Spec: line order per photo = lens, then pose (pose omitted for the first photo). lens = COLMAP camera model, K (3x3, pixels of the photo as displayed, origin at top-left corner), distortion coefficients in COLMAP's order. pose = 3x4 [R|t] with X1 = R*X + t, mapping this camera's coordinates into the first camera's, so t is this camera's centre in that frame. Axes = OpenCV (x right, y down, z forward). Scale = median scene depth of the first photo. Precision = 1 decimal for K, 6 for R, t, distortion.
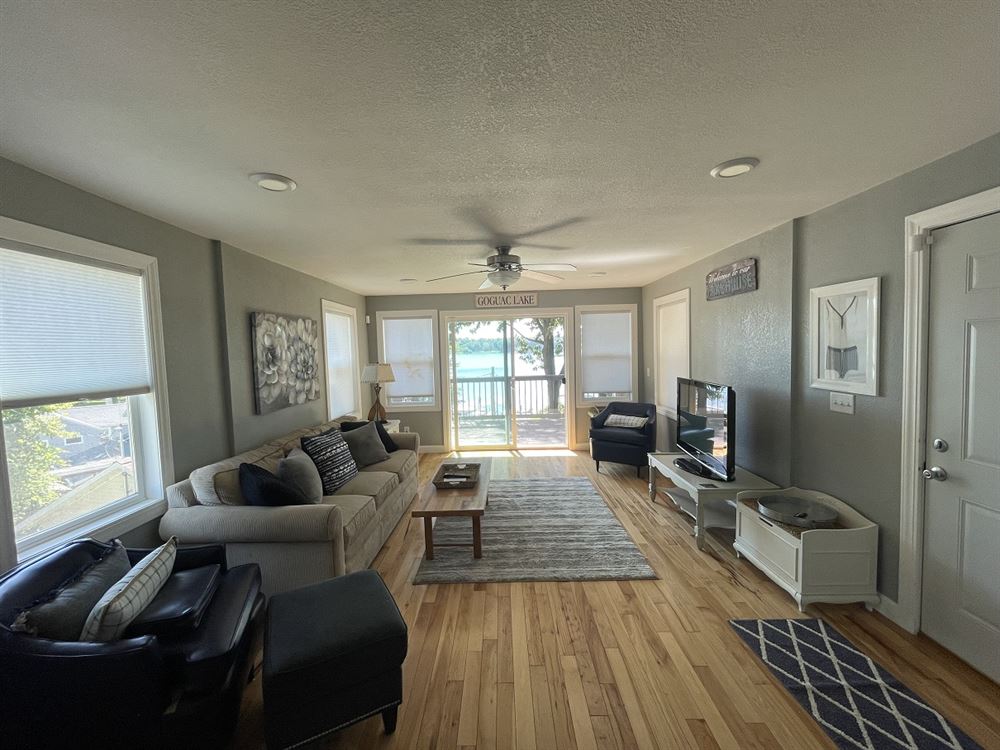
lens RADIAL K [[404.7, 0, 493.2], [0, 404.7, 375.0], [0, 0, 1]] dist [-0.048009, -0.000006]
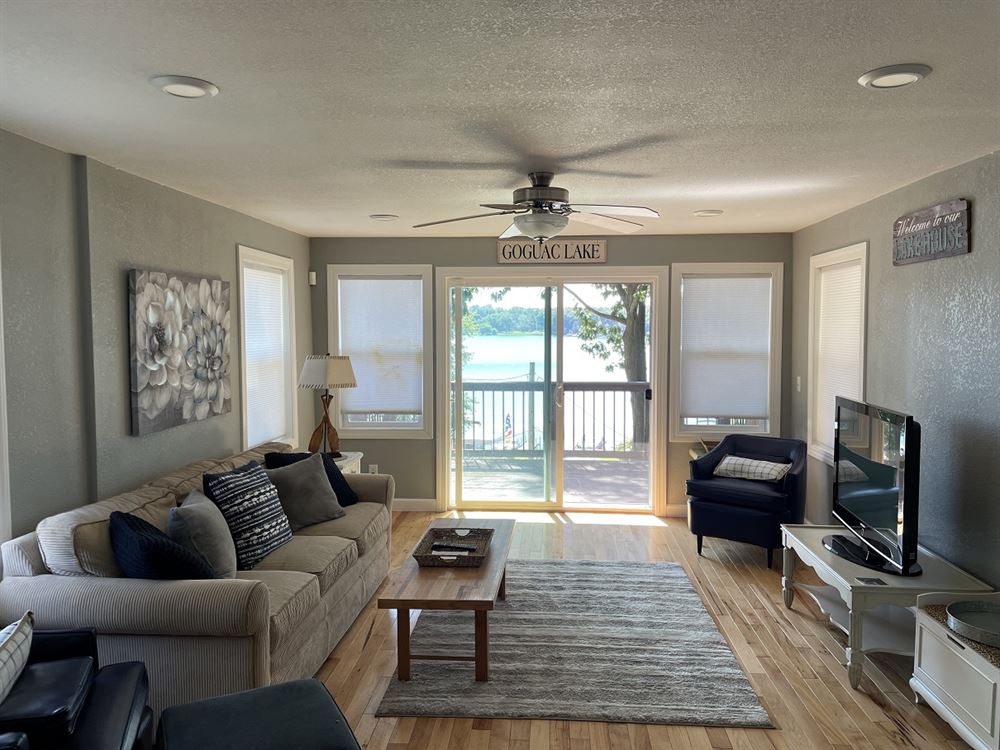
lens RADIAL K [[751.9, 0, 500.0], [0, 751.9, 375.0], [0, 0, 1]] dist [0.002298, -0.062725]
pose [[0.998423, 0.030973, -0.046817, 0.025778], [-0.030973, 0.999520, 0.000735, -0.012879], [0.046817, 0.000716, 0.998903, -0.133753]]
